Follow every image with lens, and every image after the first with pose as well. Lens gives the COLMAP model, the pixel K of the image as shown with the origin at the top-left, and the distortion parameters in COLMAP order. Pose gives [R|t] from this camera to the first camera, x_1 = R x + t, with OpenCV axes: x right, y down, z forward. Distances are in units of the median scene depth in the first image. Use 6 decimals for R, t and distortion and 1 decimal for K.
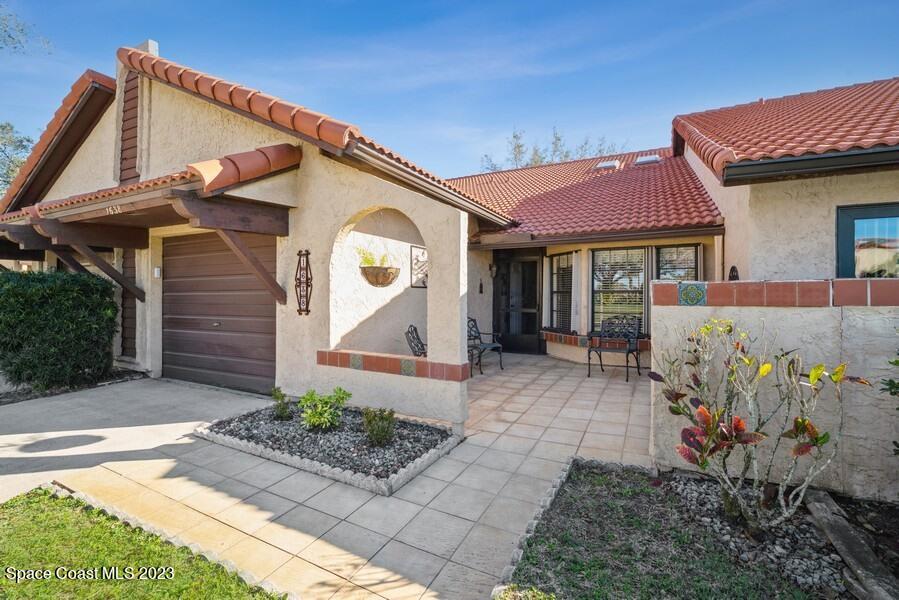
lens RADIAL K [[392.4, 0, 452.0], [0, 392.4, 297.0], [0, 0, 1]] dist [-0.009863, -0.000403]
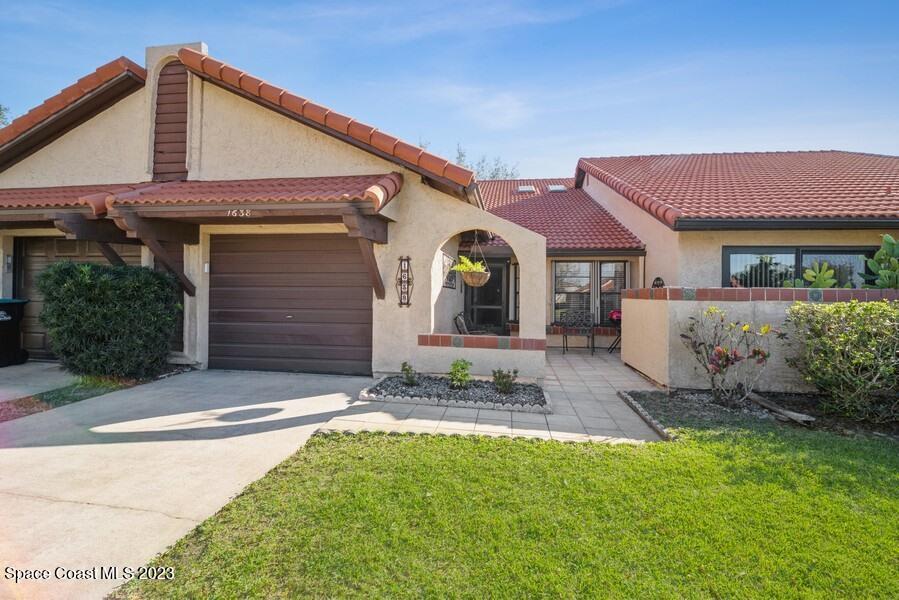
lens RADIAL K [[396.7, 0, 443.2], [0, 396.7, 296.7], [0, 0, 1]] dist [-0.011460, 0.000166]
pose [[0.950018, 0.011587, 0.311979, -0.632703], [-0.010961, 0.999933, -0.003759, 0.014312], [-0.312002, 0.000151, 0.950082, -0.249131]]
